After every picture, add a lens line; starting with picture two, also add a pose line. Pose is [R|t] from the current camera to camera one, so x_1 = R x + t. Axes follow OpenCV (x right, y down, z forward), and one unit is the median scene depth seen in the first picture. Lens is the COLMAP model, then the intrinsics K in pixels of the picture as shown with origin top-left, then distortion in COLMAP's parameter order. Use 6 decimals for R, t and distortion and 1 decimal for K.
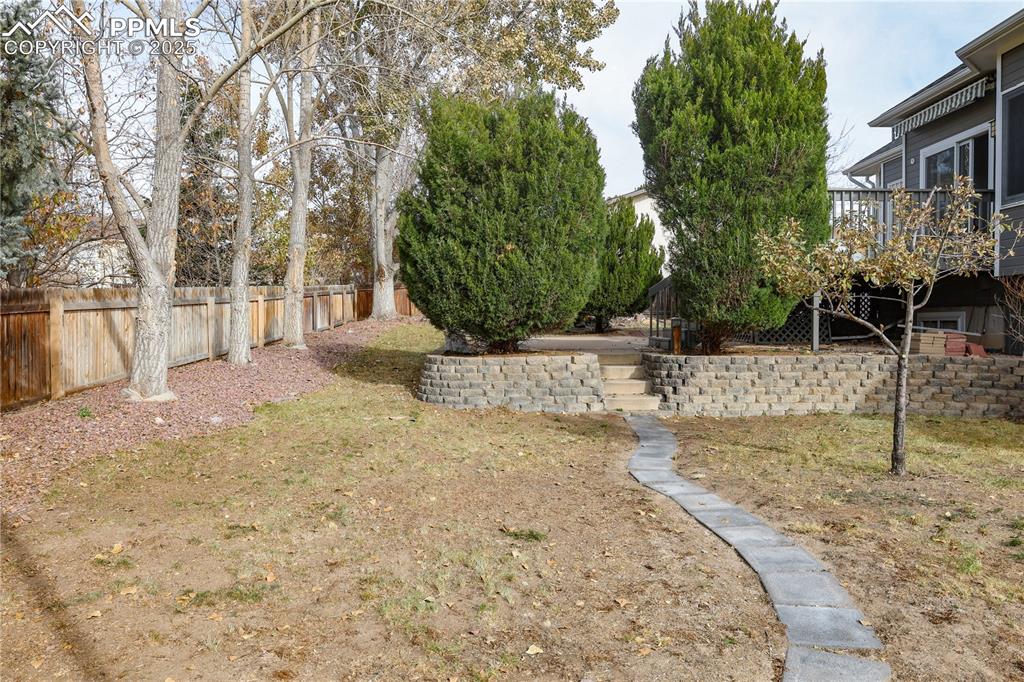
lens RADIAL K [[696.9, 0, 508.5], [0, 696.9, 347.5], [0, 0, 1]] dist [-0.015092, 0.008126]
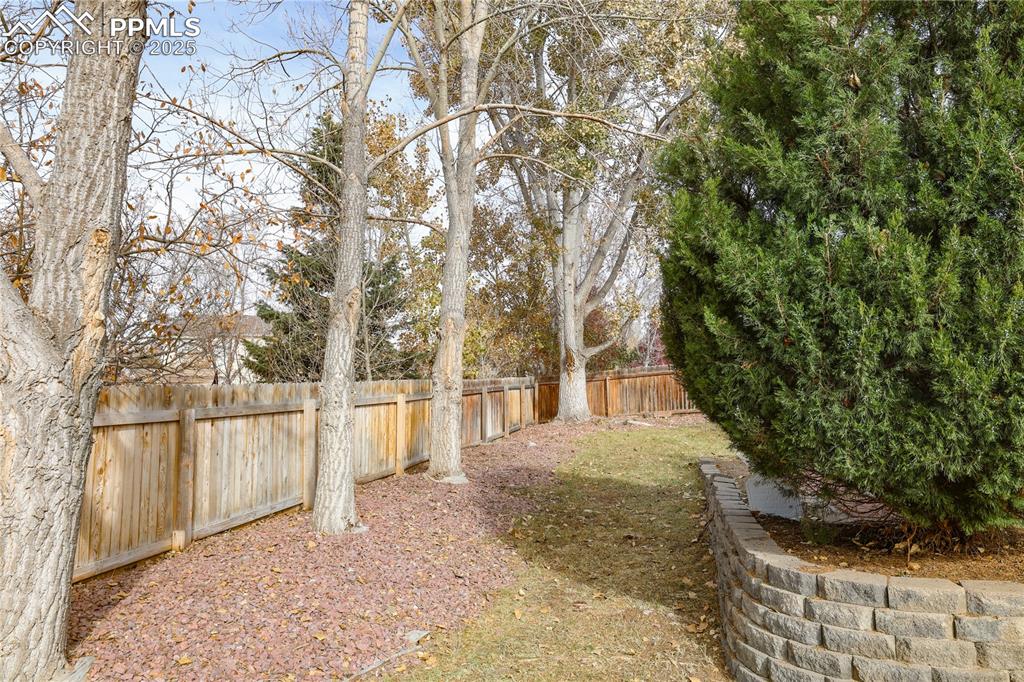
lens RADIAL K [[696.9, 0, 513.9], [0, 696.9, 342.8], [0, 0, 1]] dist [-0.015092, 0.008126]
pose [[0.971842, -0.031629, -0.233501, -0.093145], [-0.001197, 0.990275, -0.139121, -0.030117], [0.235630, 0.135483, 0.962353, 0.367291]]
